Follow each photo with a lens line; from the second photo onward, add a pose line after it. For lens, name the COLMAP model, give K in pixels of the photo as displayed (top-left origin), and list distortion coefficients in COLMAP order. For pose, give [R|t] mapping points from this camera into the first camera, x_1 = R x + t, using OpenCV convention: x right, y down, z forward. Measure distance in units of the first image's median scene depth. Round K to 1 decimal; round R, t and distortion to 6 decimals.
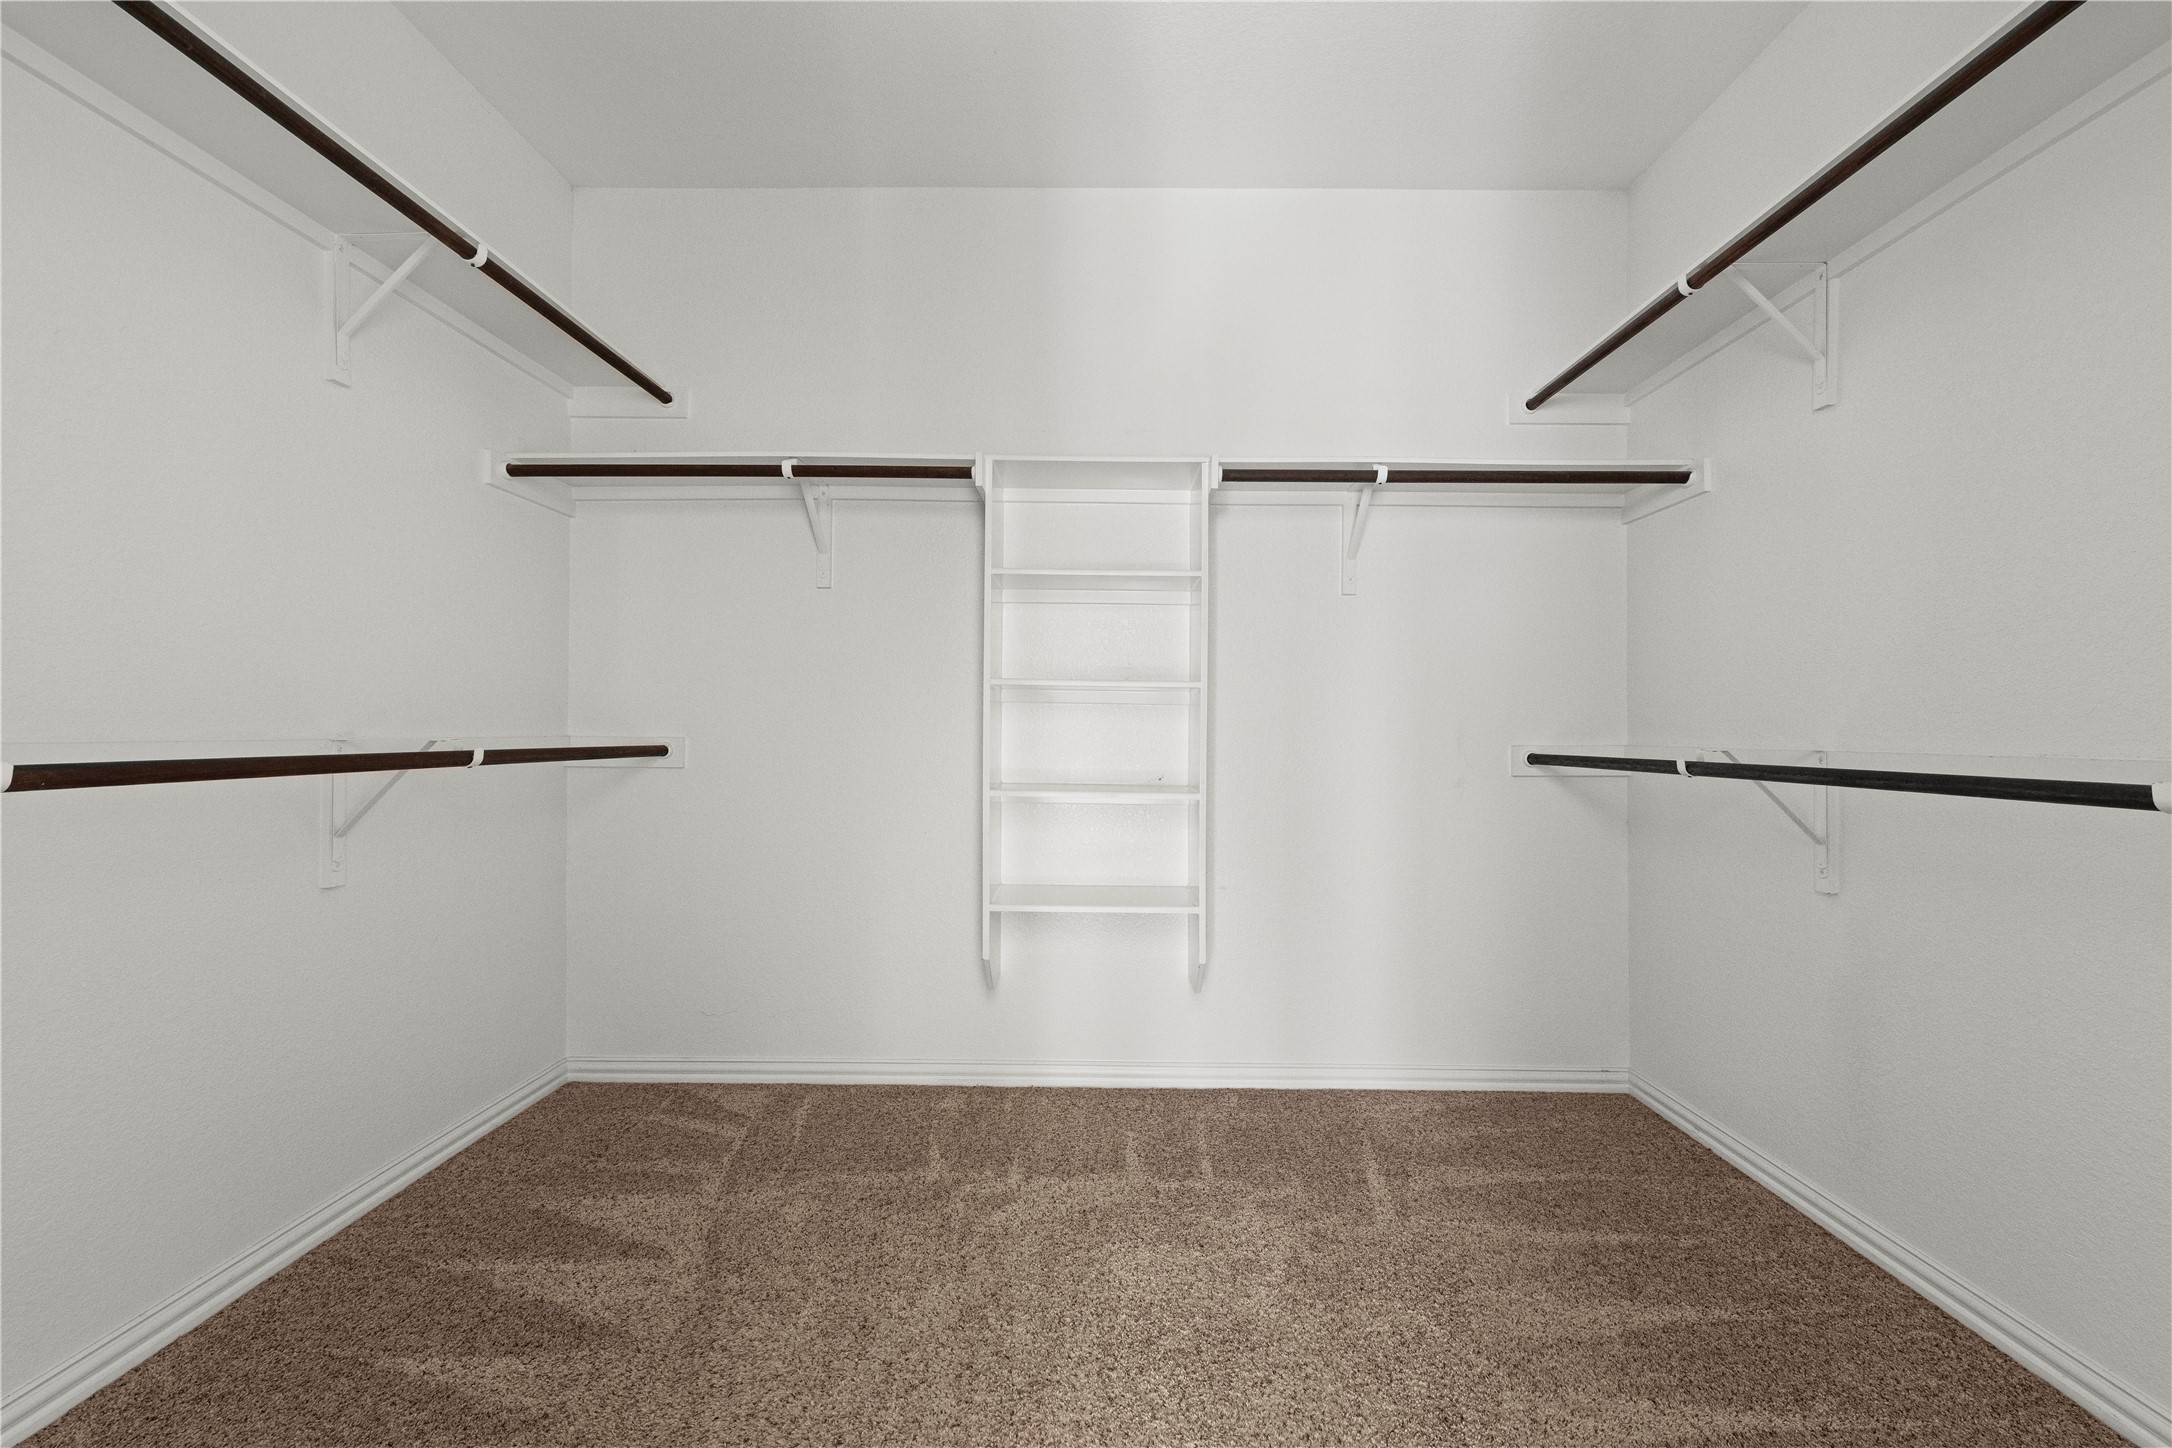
lens RADIAL K [[852.5, 0, 1091.5], [0, 852.5, 726.7], [0, 0, 1]] dist [-0.001798, 0.000592]
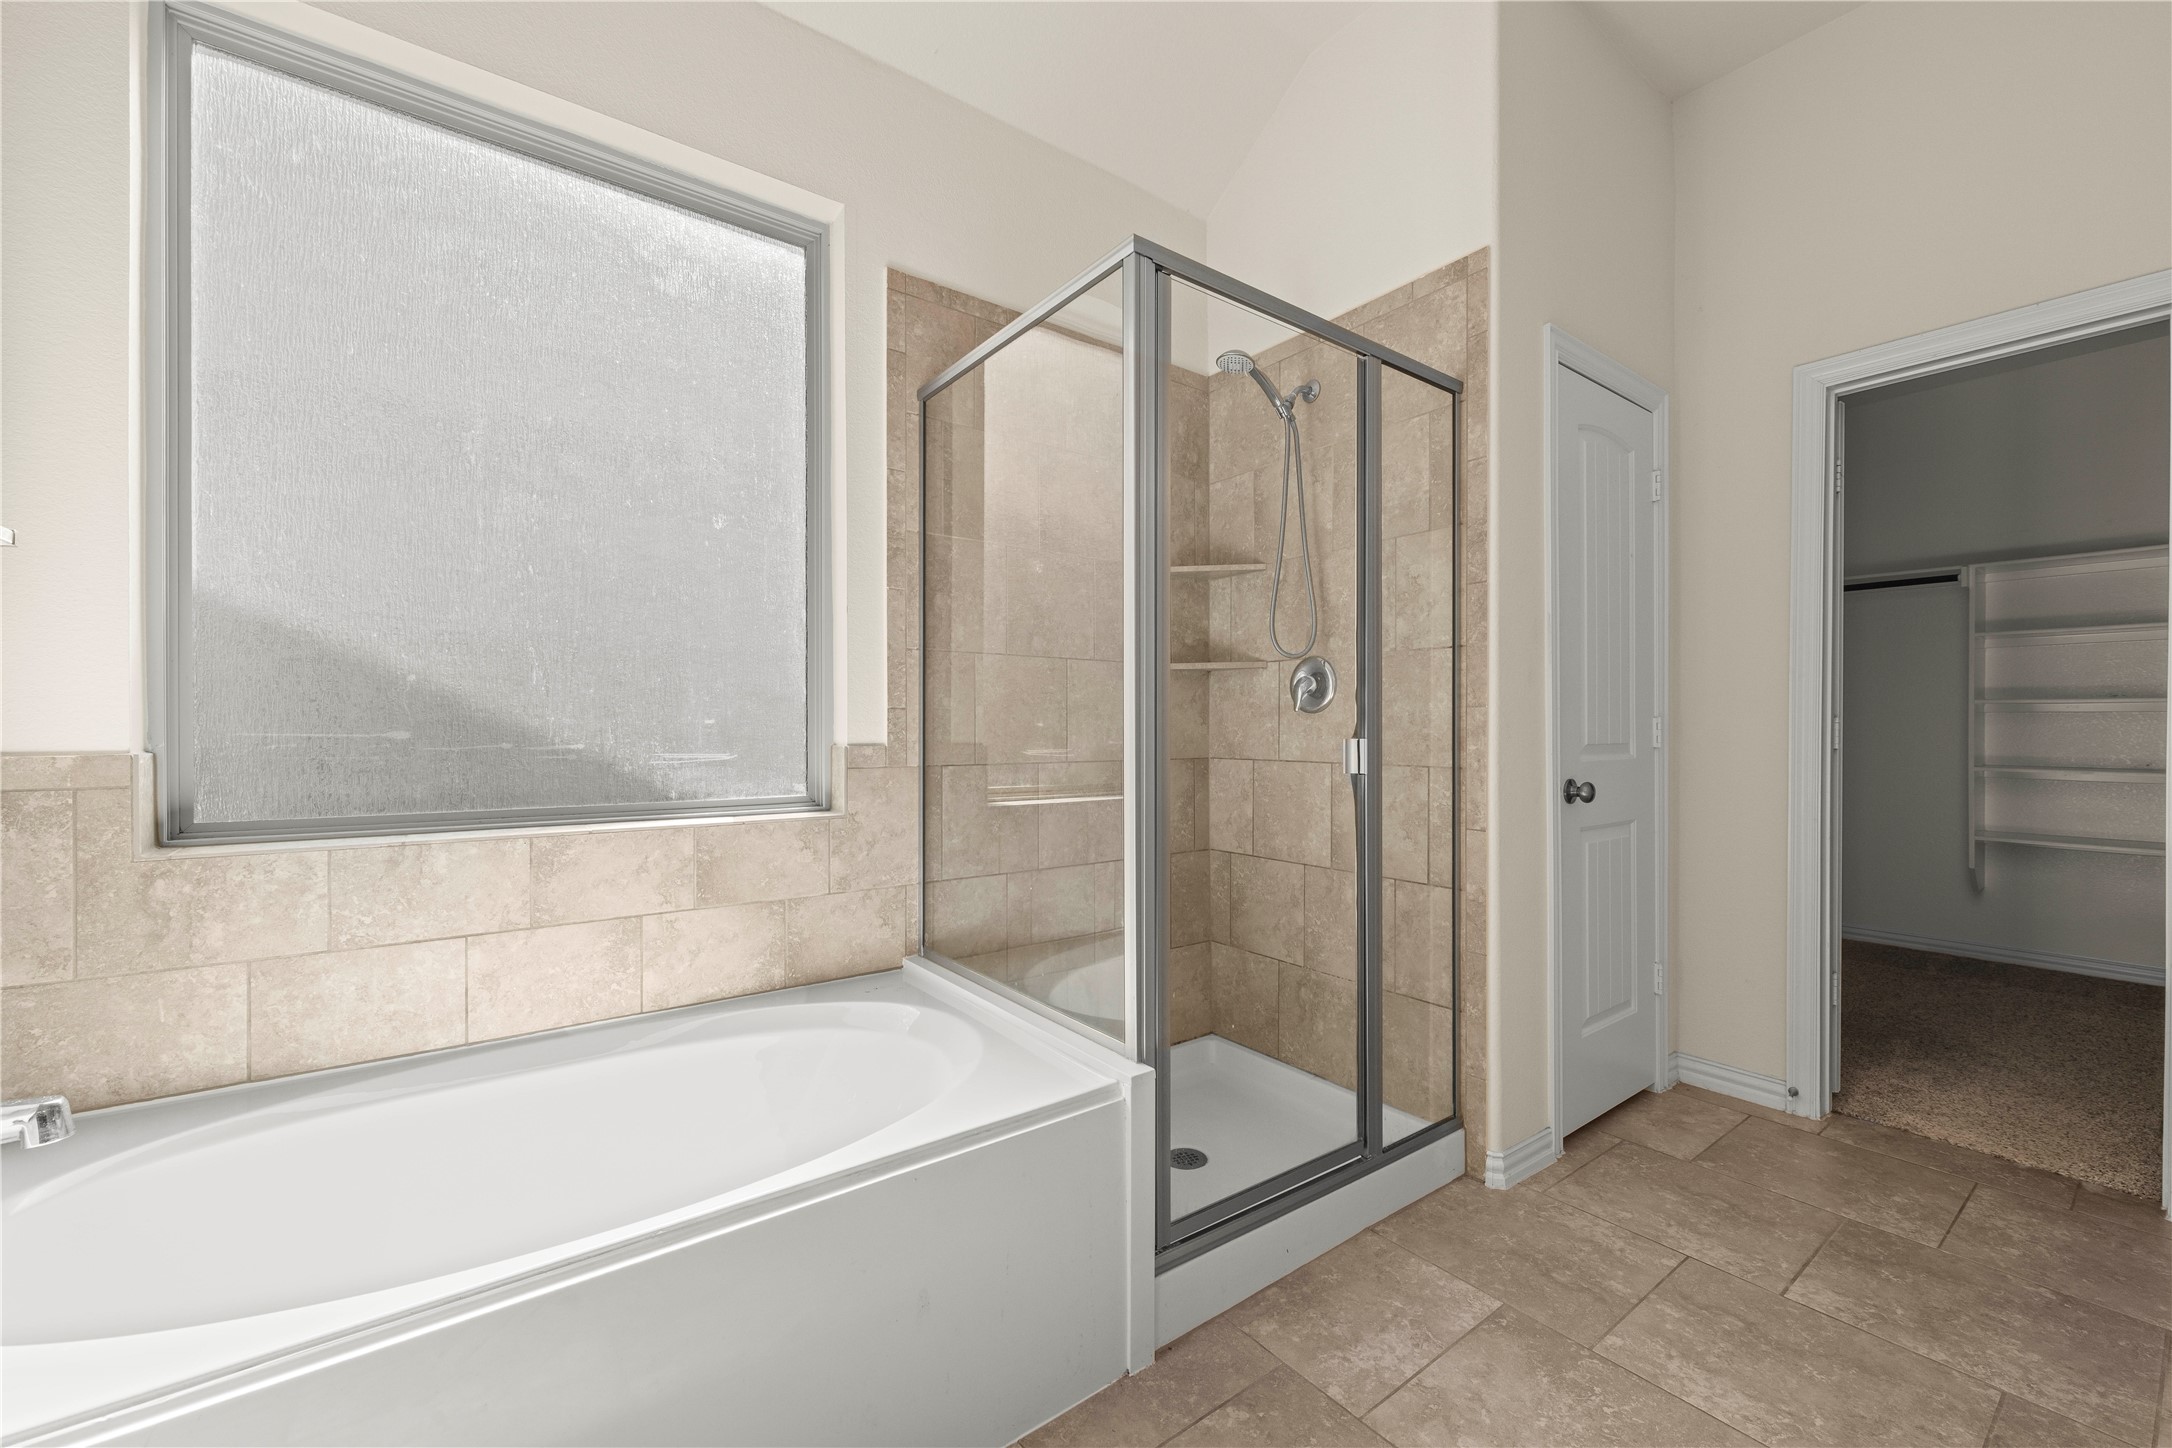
lens RADIAL K [[852.5, 0, 1082.0], [0, 852.5, 723.7], [0, 0, 1]] dist [-0.001798, 0.000592]
pose [[0.609980, -0.004347, -0.792405, 0.118038], [0.004249, 0.999989, -0.002215, -0.009125], [0.792405, -0.002016, 0.609992, -1.225003]]
